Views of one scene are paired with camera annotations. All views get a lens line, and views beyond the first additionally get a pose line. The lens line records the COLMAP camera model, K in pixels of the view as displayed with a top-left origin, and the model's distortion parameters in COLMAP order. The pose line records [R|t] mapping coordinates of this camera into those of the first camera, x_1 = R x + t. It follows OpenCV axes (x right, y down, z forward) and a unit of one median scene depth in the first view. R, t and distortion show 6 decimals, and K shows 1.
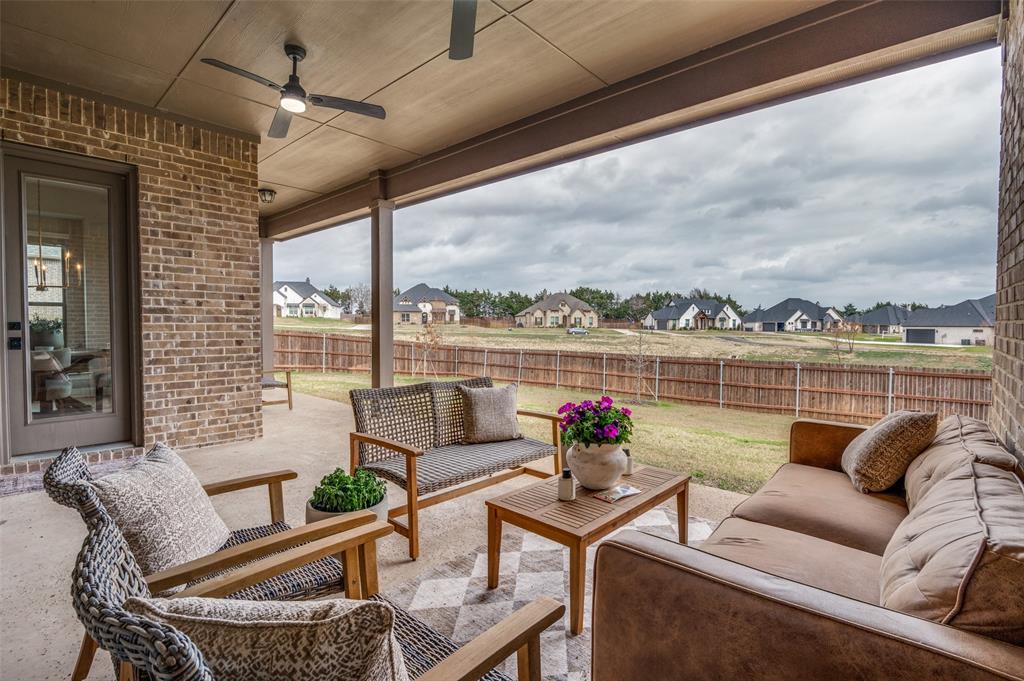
lens RADIAL K [[471.6, 0, 509.5], [0, 471.6, 339.2], [0, 0, 1]] dist [-0.011907, -0.006071]
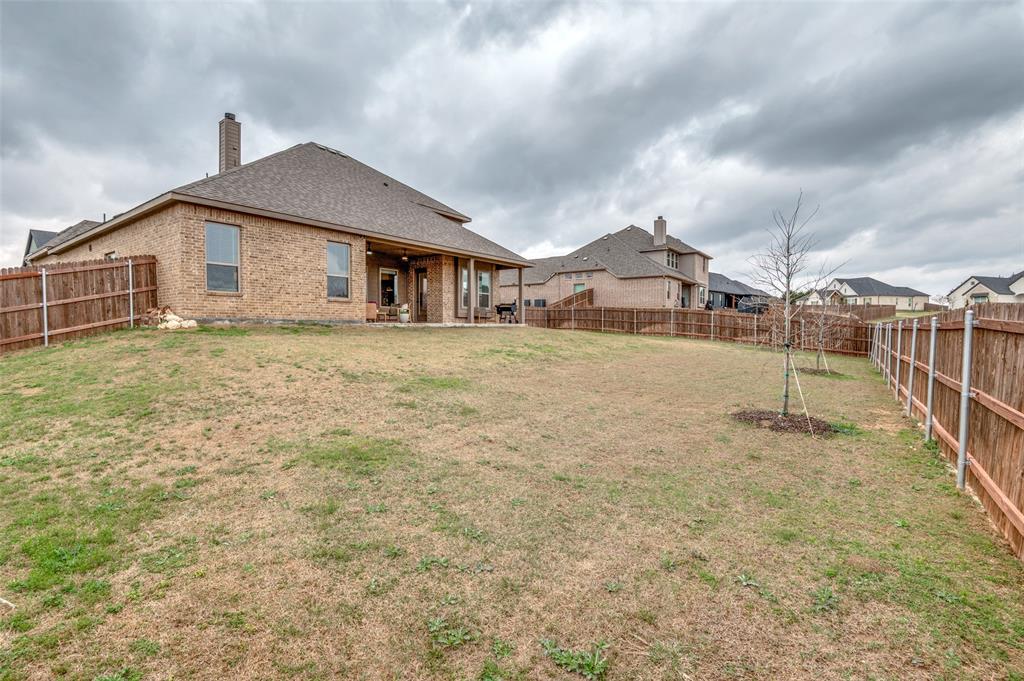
lens RADIAL K [[471.6, 0, 508.1], [0, 471.6, 343.5], [0, 0, 1]] dist [-0.011907, -0.006071]
pose [[0.098423, 0.029856, -0.994697, 4.038663], [-0.029523, 0.999197, 0.027069, 0.273707], [0.994707, 0.026703, 0.099226, 1.246745]]
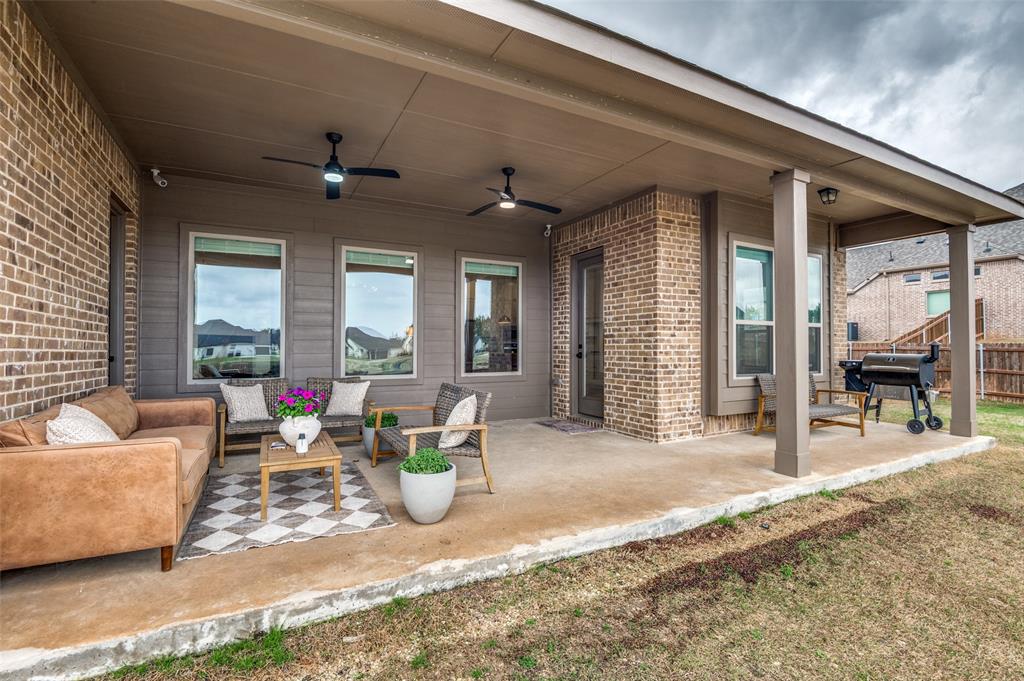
lens RADIAL K [[471.6, 0, 509.6], [0, 471.6, 341.6], [0, 0, 1]] dist [-0.011907, -0.006071]
pose [[-0.342655, -0.016856, -0.939310, 0.725938], [-0.030185, 0.999520, -0.006925, -0.020668], [0.938976, 0.025980, -0.342999, 1.116475]]
